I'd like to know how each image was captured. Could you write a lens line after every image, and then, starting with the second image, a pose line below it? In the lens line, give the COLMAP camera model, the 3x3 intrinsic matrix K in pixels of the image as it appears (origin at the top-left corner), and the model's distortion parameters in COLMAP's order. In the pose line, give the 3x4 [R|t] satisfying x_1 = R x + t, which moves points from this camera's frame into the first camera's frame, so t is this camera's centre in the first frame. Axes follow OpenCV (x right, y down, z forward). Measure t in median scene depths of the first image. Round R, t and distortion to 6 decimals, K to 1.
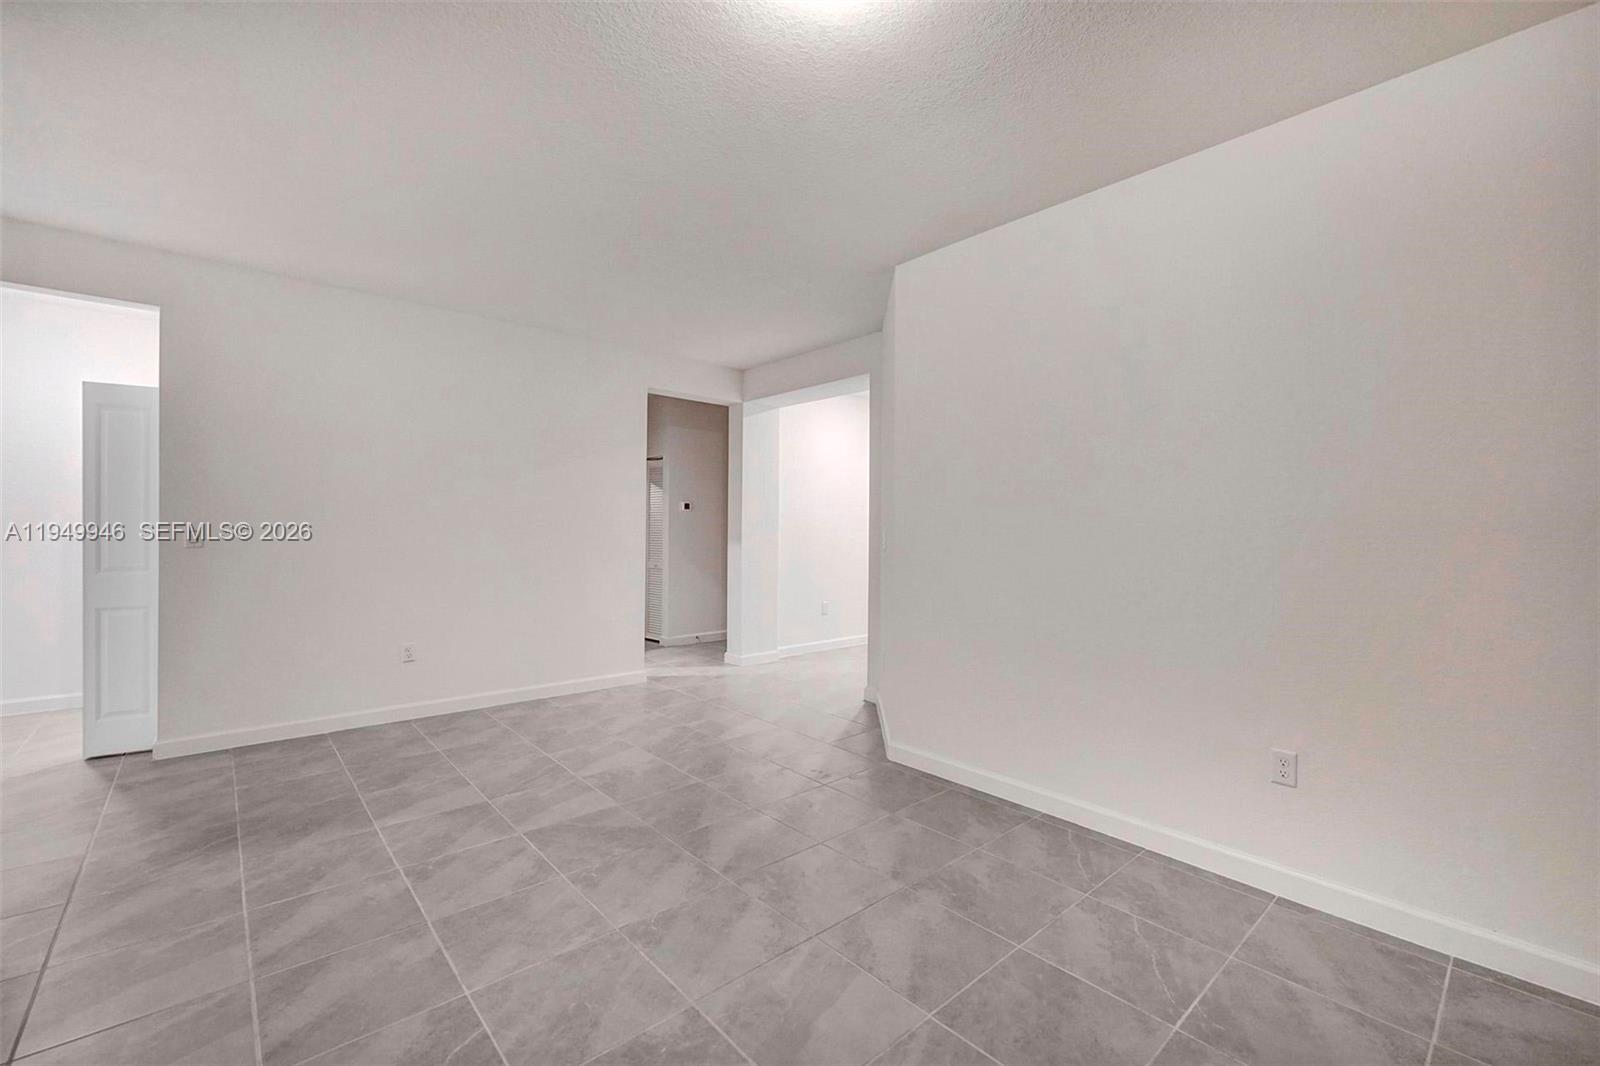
lens RADIAL K [[651.8, 0, 797.6], [0, 651.8, 535.1], [0, 0, 1]] dist [0.014170, -0.000035]
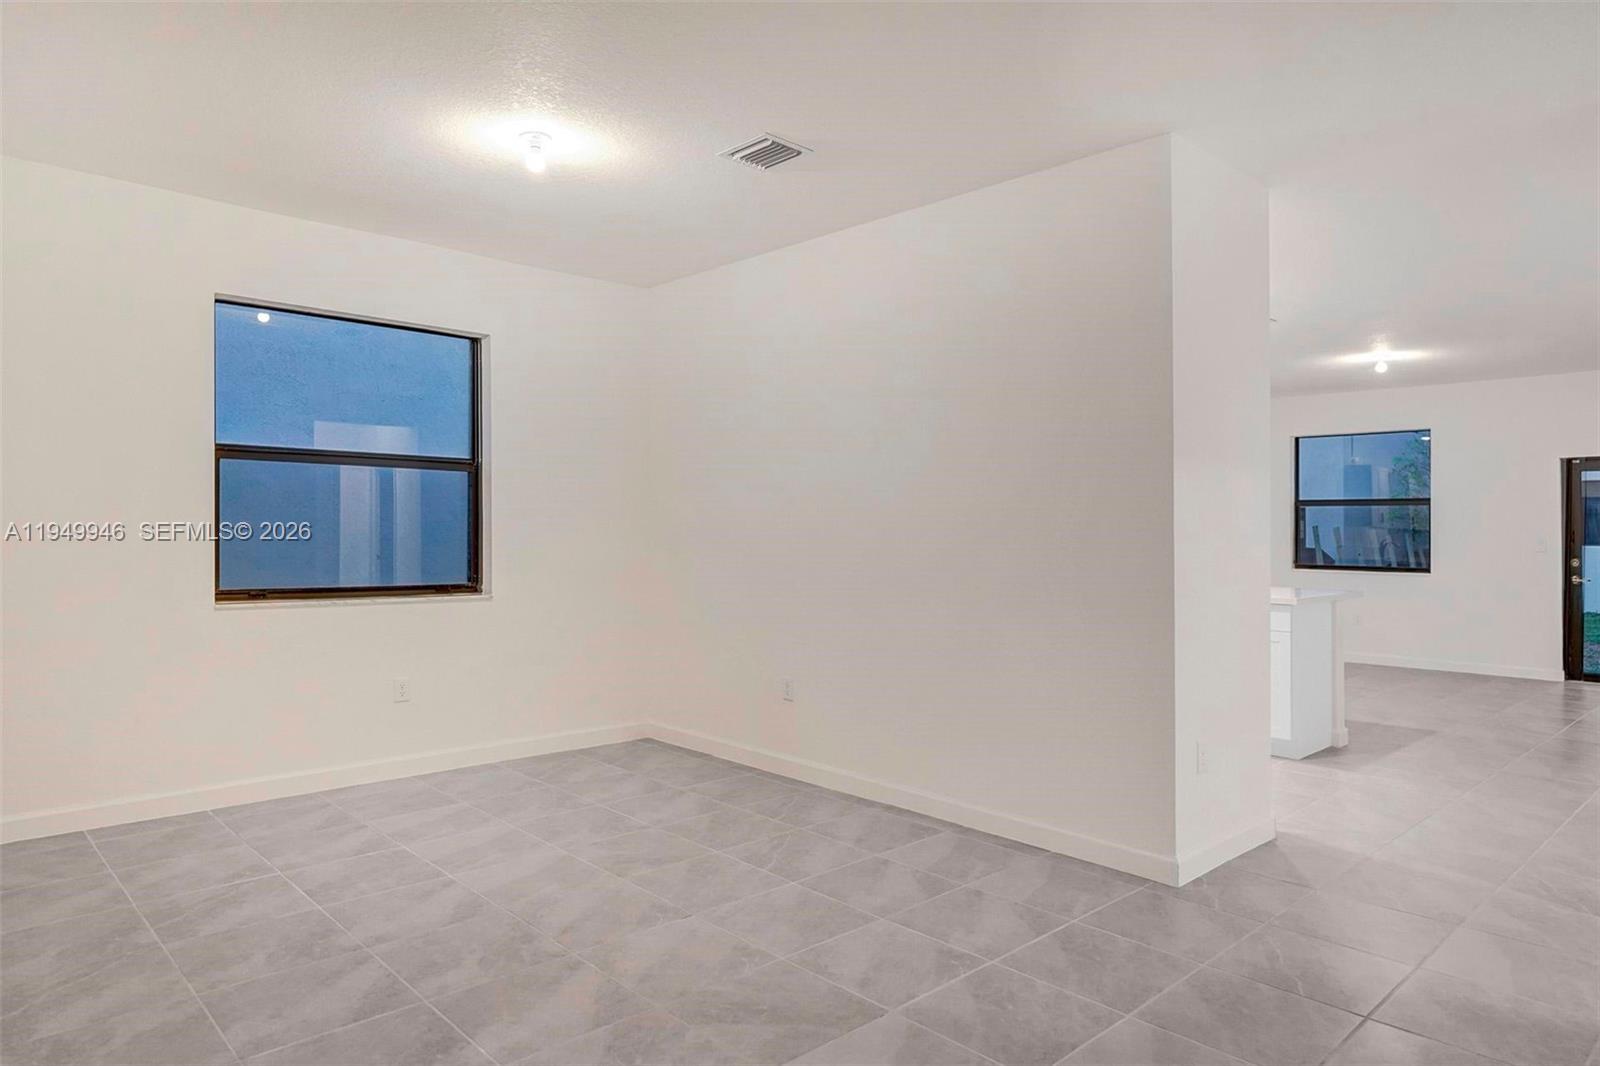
lens RADIAL K [[961.9, 0, 800.0], [0, 961.9, 533.0], [0, 0, 1]] dist [0.000830, 0.000295]
pose [[-0.999598, -0.016216, -0.023249, -0.351938], [-0.016569, 0.999750, 0.015045, -0.024897], [0.022999, 0.015424, -0.999617, 2.229619]]
